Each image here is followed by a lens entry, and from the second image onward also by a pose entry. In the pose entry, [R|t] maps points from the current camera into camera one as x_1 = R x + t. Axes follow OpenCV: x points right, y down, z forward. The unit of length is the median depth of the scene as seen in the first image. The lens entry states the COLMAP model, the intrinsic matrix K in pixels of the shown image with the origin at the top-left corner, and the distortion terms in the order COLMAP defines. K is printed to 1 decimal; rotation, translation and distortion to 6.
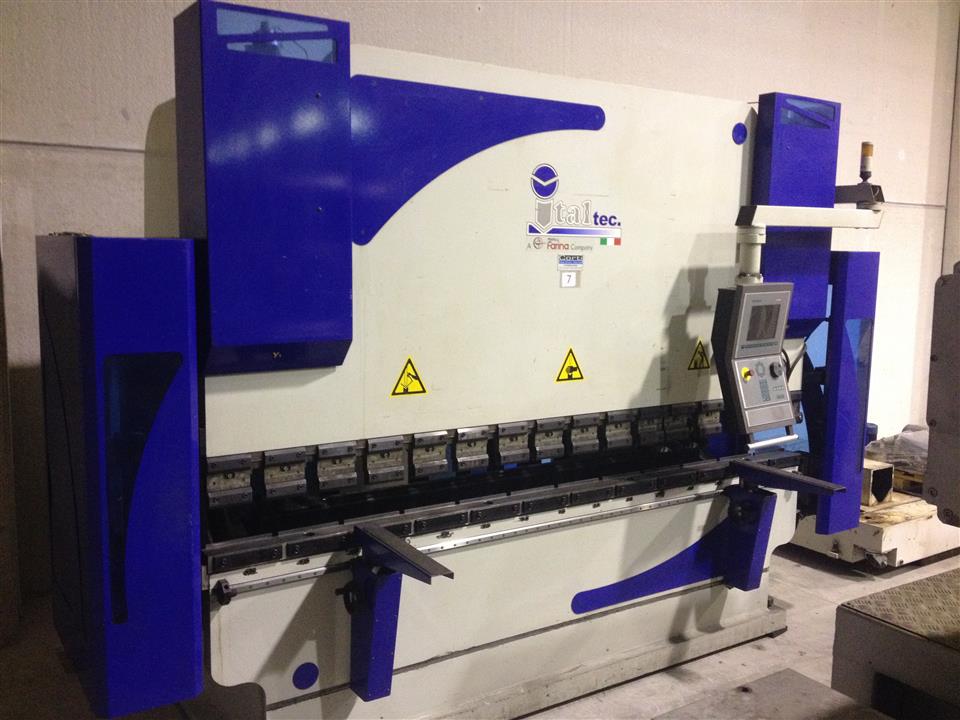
lens RADIAL K [[906.6, 0, 478.8], [0, 906.6, 353.4], [0, 0, 1]] dist [-0.011014, 0.000000]
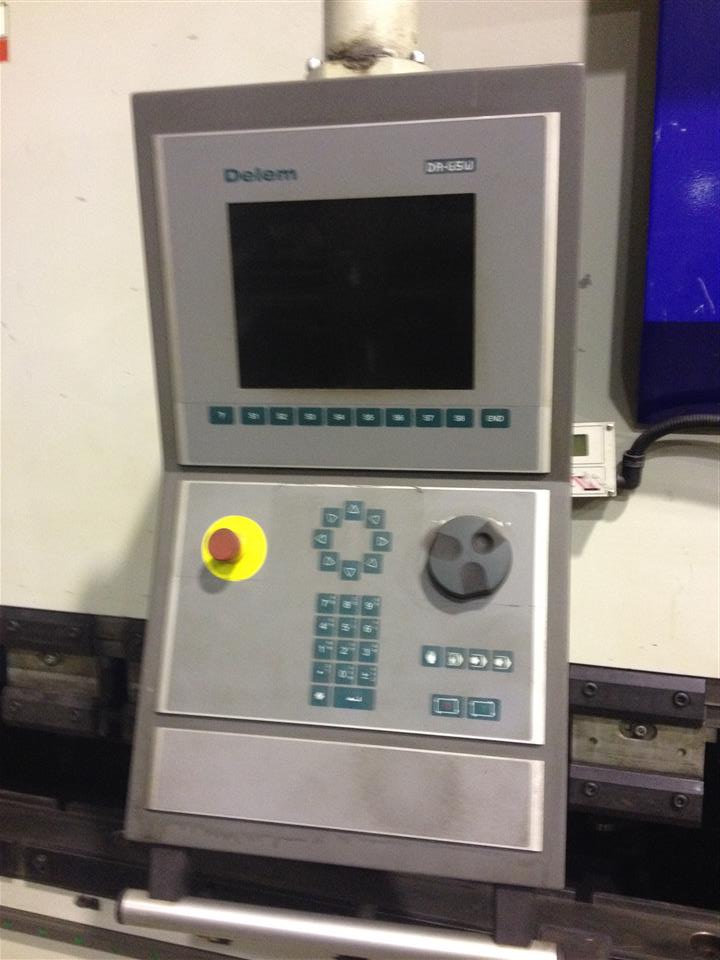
lens RADIAL K [[977.7, 0, 359.9], [0, 977.7, 482.0], [0, 0, 1]] dist [0.022360, 0.000000]
pose [[0.625755, 0.087844, -0.775057, 0.473138], [-0.092257, 0.994999, 0.038286, -0.003104], [0.774544, 0.047547, 0.630730, 0.865181]]
